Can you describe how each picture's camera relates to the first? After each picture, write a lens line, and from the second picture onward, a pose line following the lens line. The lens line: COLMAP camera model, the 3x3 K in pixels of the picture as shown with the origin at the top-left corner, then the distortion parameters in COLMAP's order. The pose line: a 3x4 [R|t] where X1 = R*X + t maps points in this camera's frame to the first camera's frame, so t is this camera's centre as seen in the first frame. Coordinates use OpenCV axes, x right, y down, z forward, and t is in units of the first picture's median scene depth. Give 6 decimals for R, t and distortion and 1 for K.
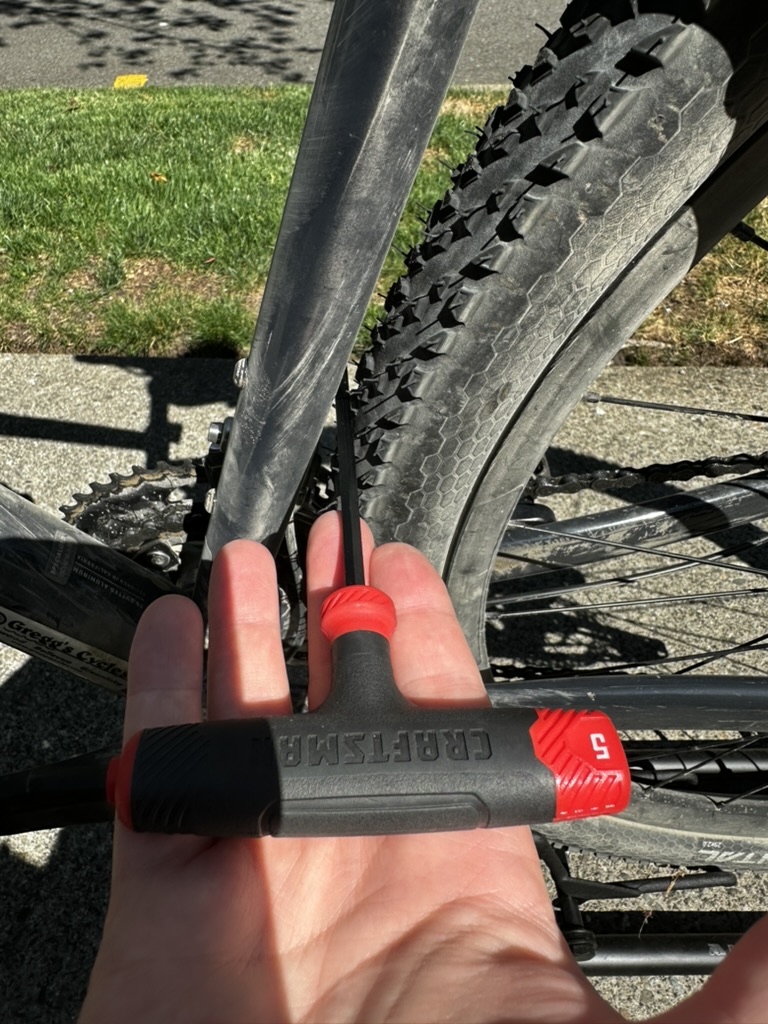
lens RADIAL K [[720.9, 0, 382.6], [0, 720.9, 511.5], [0, 0, 1]] dist [-0.009453, -0.000626]
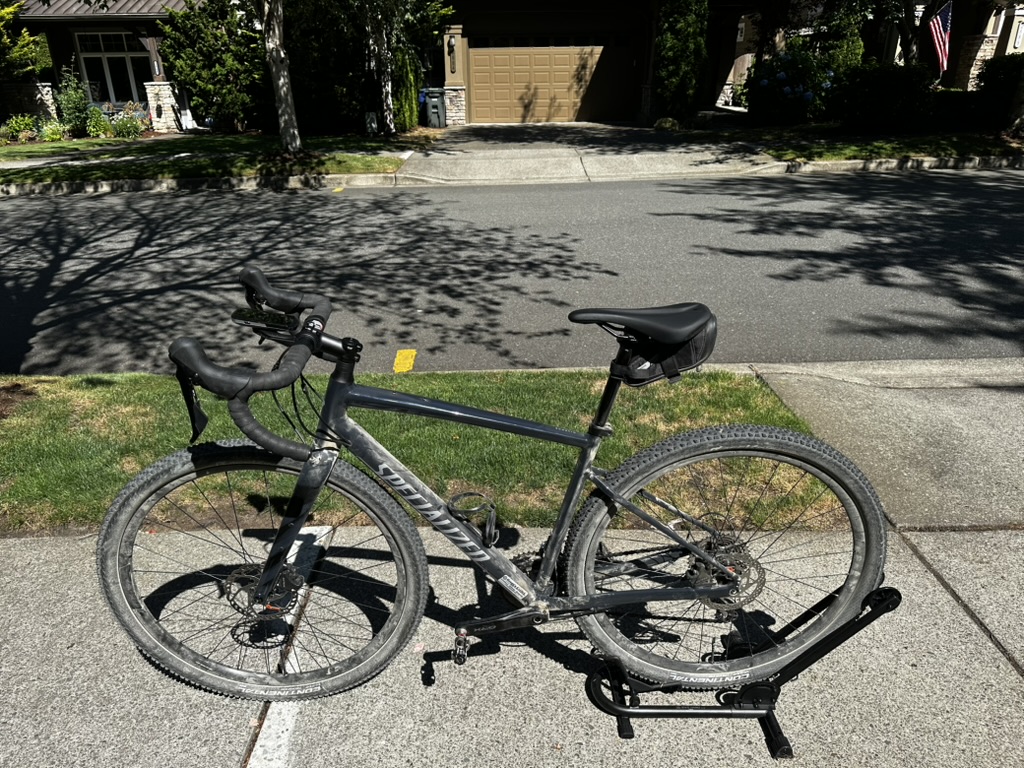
lens RADIAL K [[720.9, 0, 512.3], [0, 720.9, 384.3], [0, 0, 1]] dist [-0.009453, -0.000626]
pose [[0.997922, -0.025004, -0.059388, -0.008997], [0.000497, 0.924603, -0.380931, 0.082553], [0.064435, 0.380110, 0.922694, -0.436928]]
